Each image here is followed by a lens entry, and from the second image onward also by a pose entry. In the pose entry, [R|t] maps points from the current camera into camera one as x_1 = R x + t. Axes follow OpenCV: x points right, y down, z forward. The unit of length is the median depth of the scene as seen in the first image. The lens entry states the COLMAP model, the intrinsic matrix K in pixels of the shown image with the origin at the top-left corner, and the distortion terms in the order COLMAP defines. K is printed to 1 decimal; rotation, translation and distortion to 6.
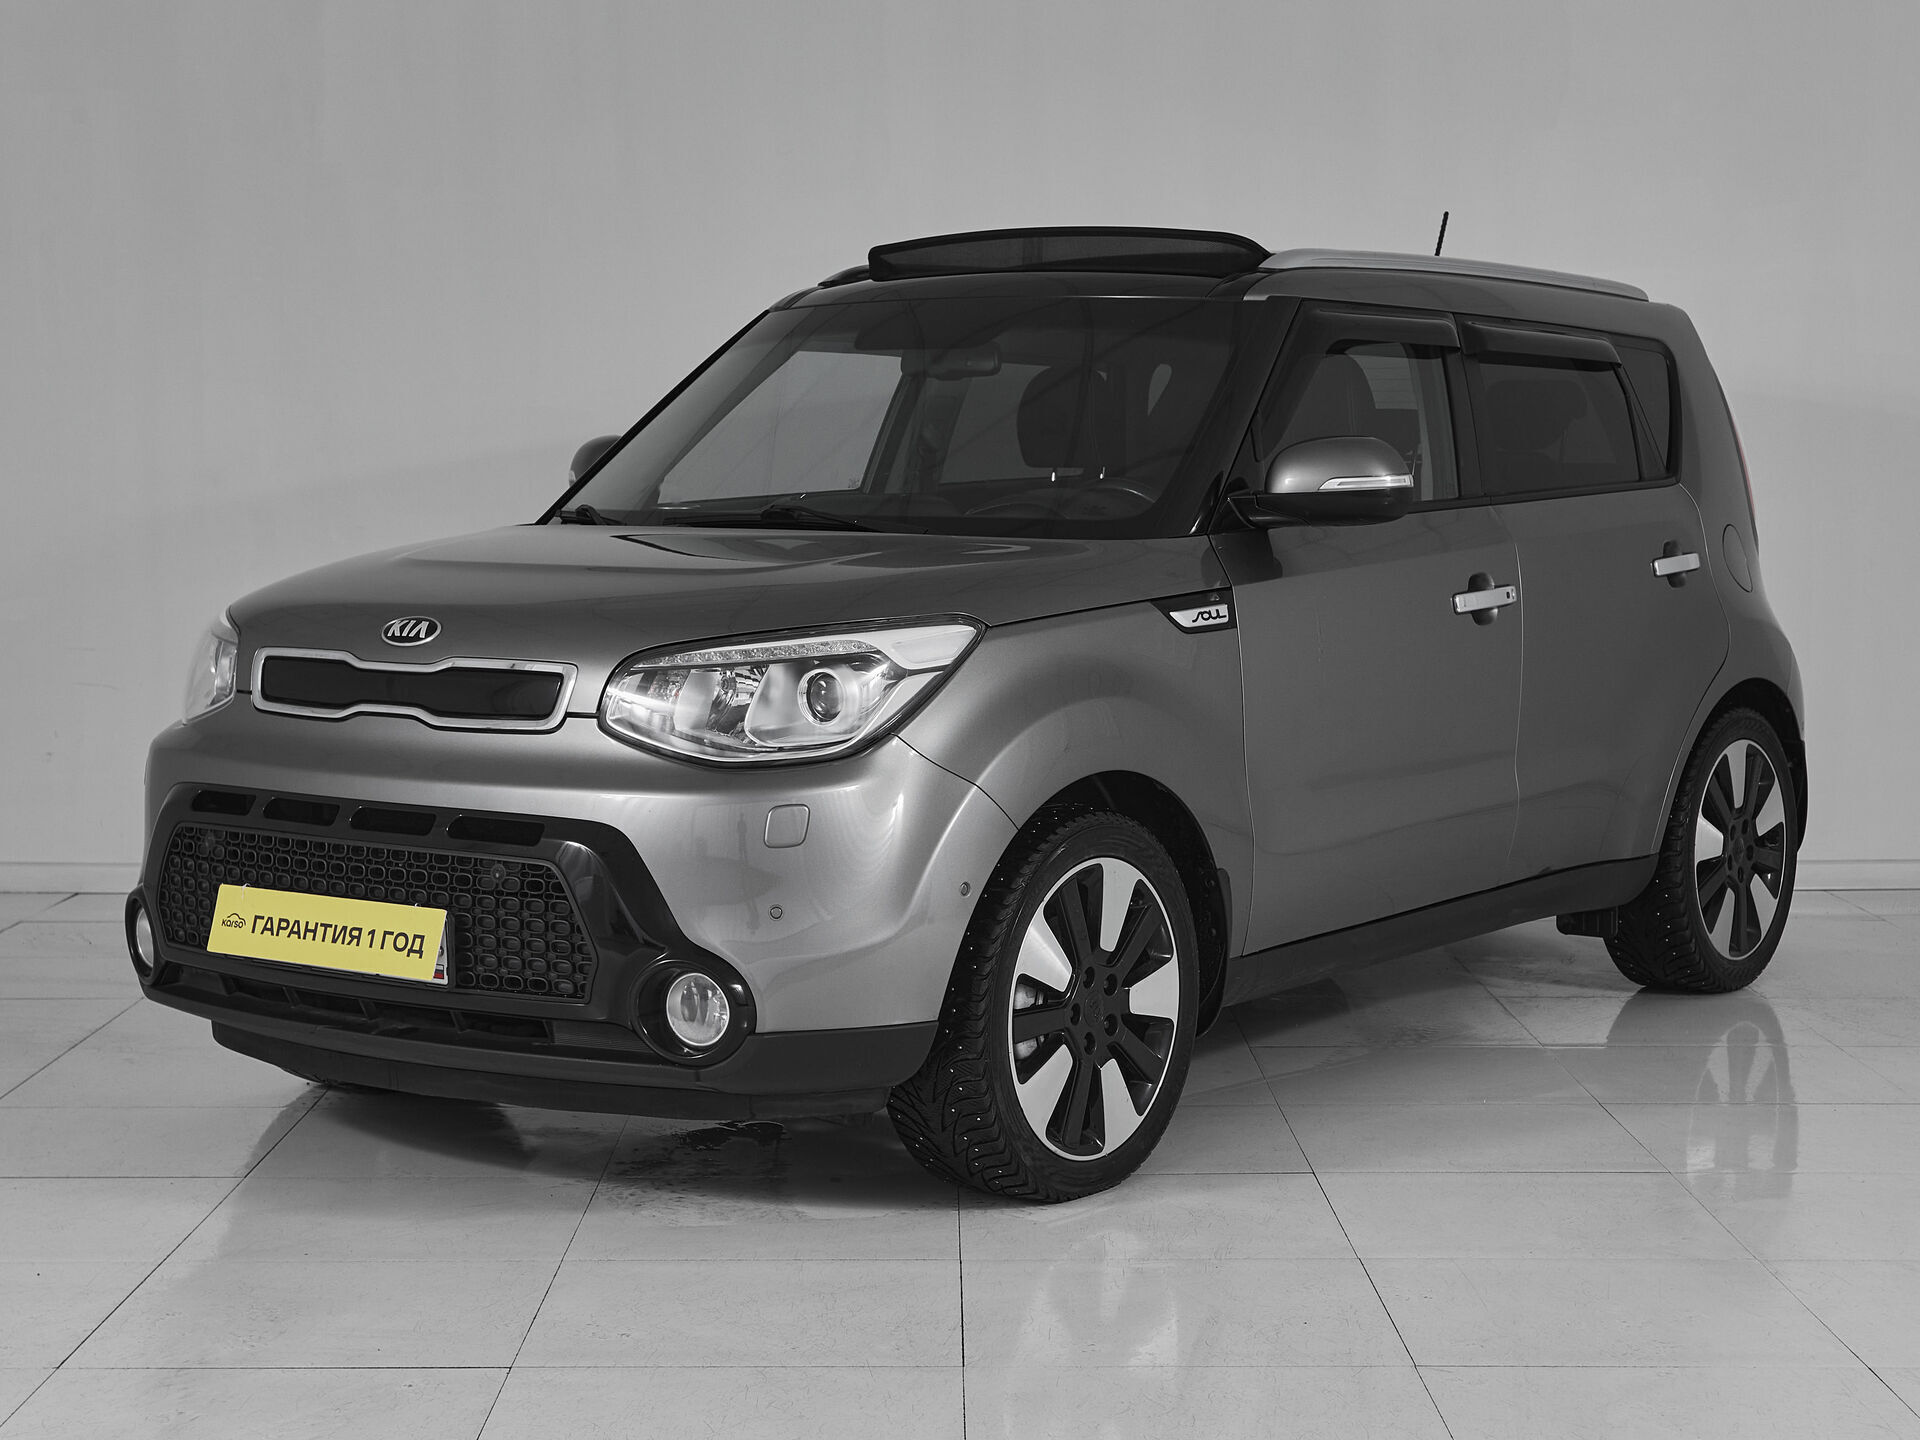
lens RADIAL K [[3414.2, 0, 963.2], [0, 3414.2, 725.2], [0, 0, 1]] dist [0.029460, 0.000000]
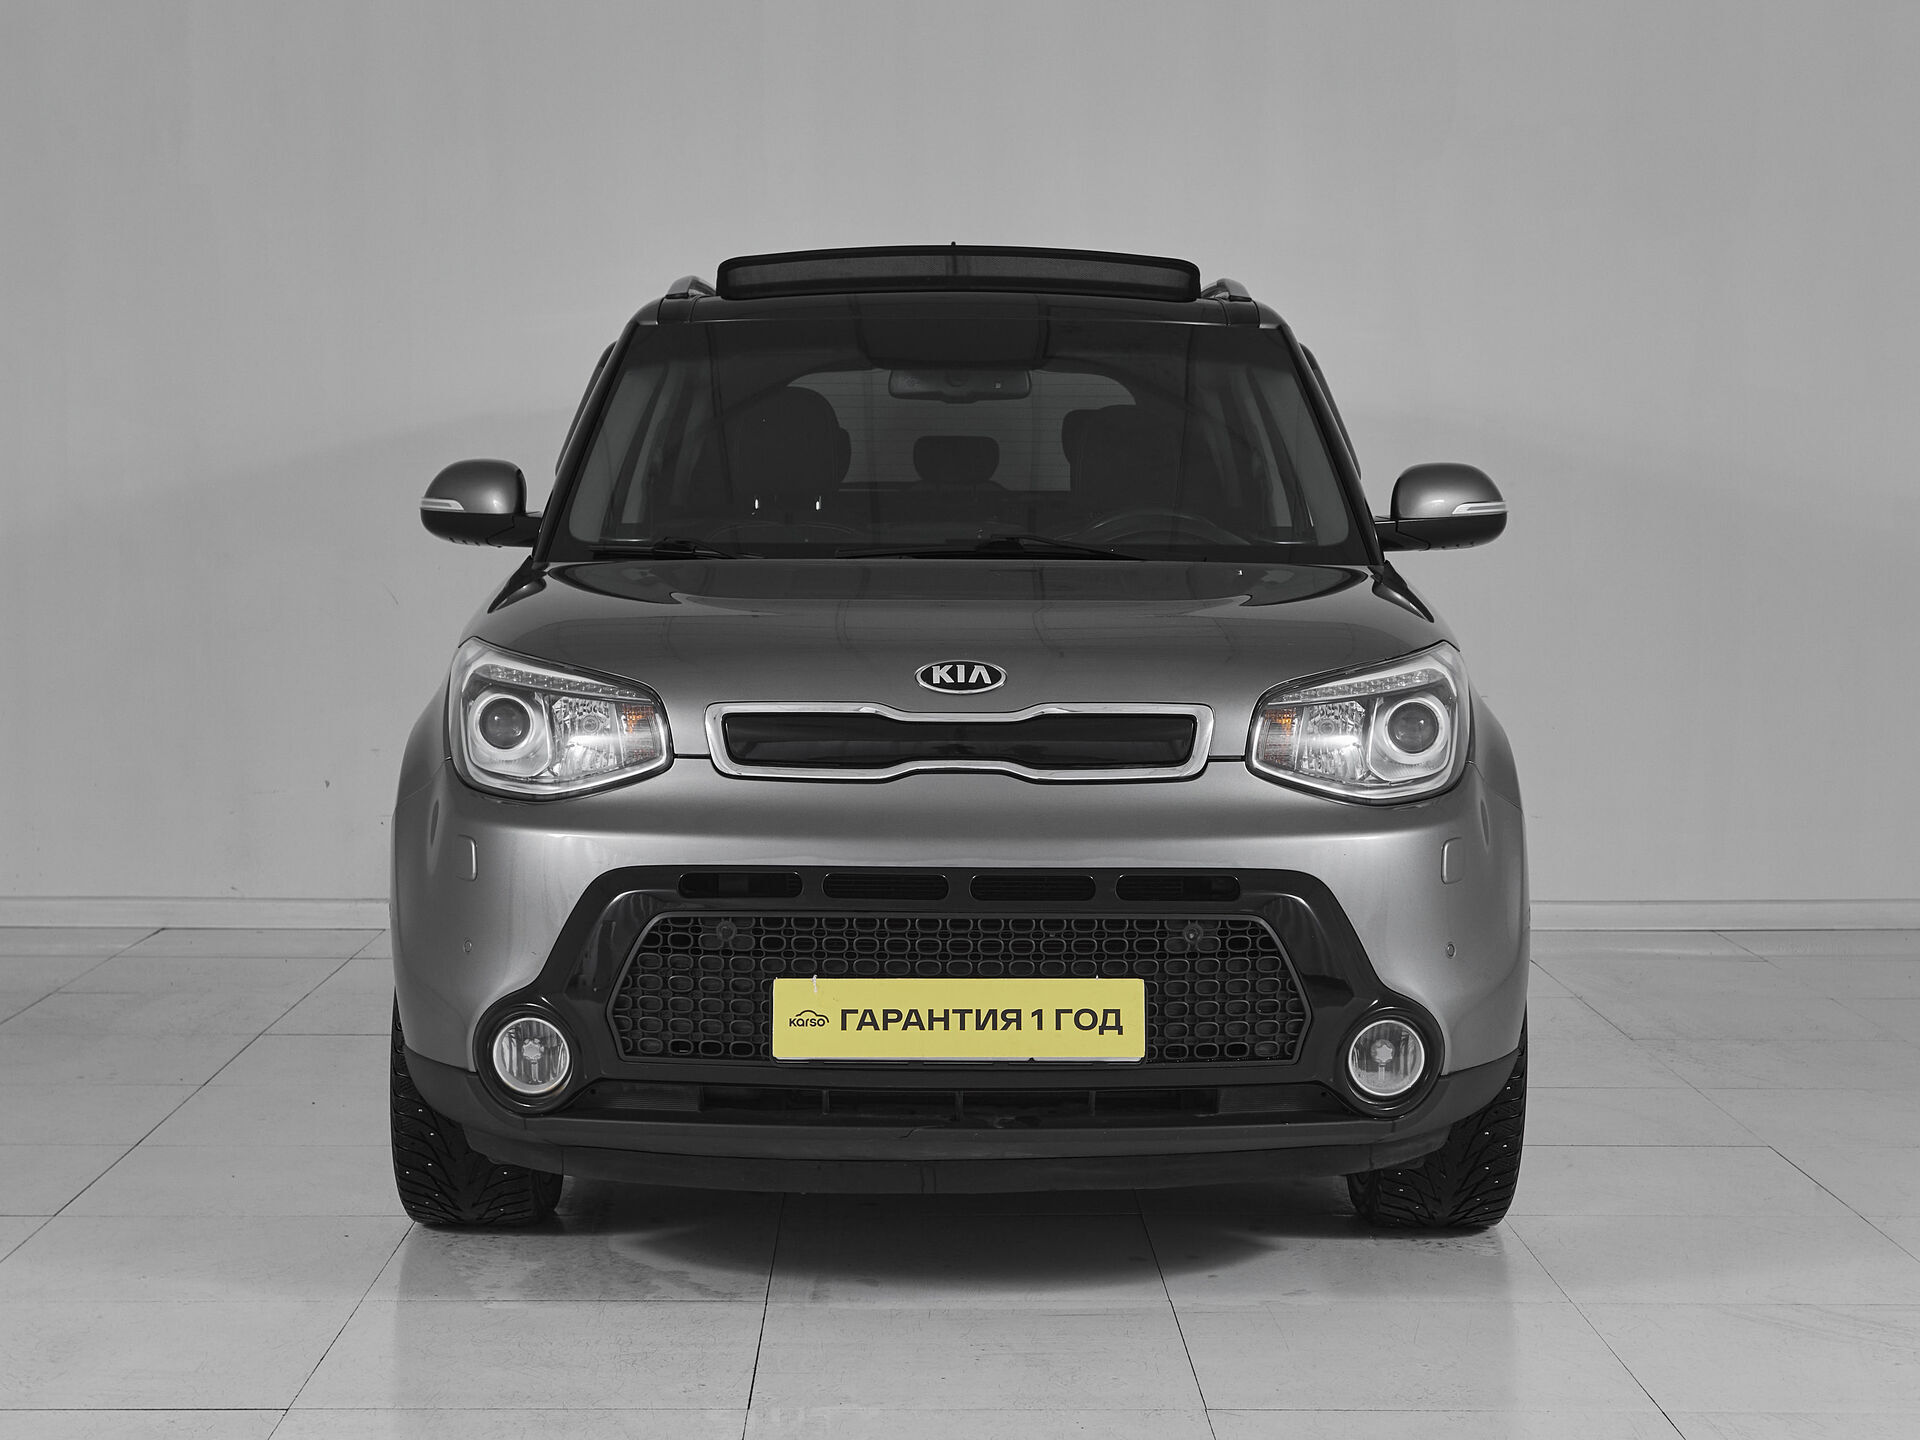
lens RADIAL K [[3414.2, 0, 969.9], [0, 3414.2, 728.0], [0, 0, 1]] dist [0.029460, 0.000000]
pose [[0.797342, -0.043931, 0.601927, -0.712372], [0.048553, 0.998784, 0.008580, -0.022165], [-0.601572, 0.022384, 0.798505, 0.290124]]
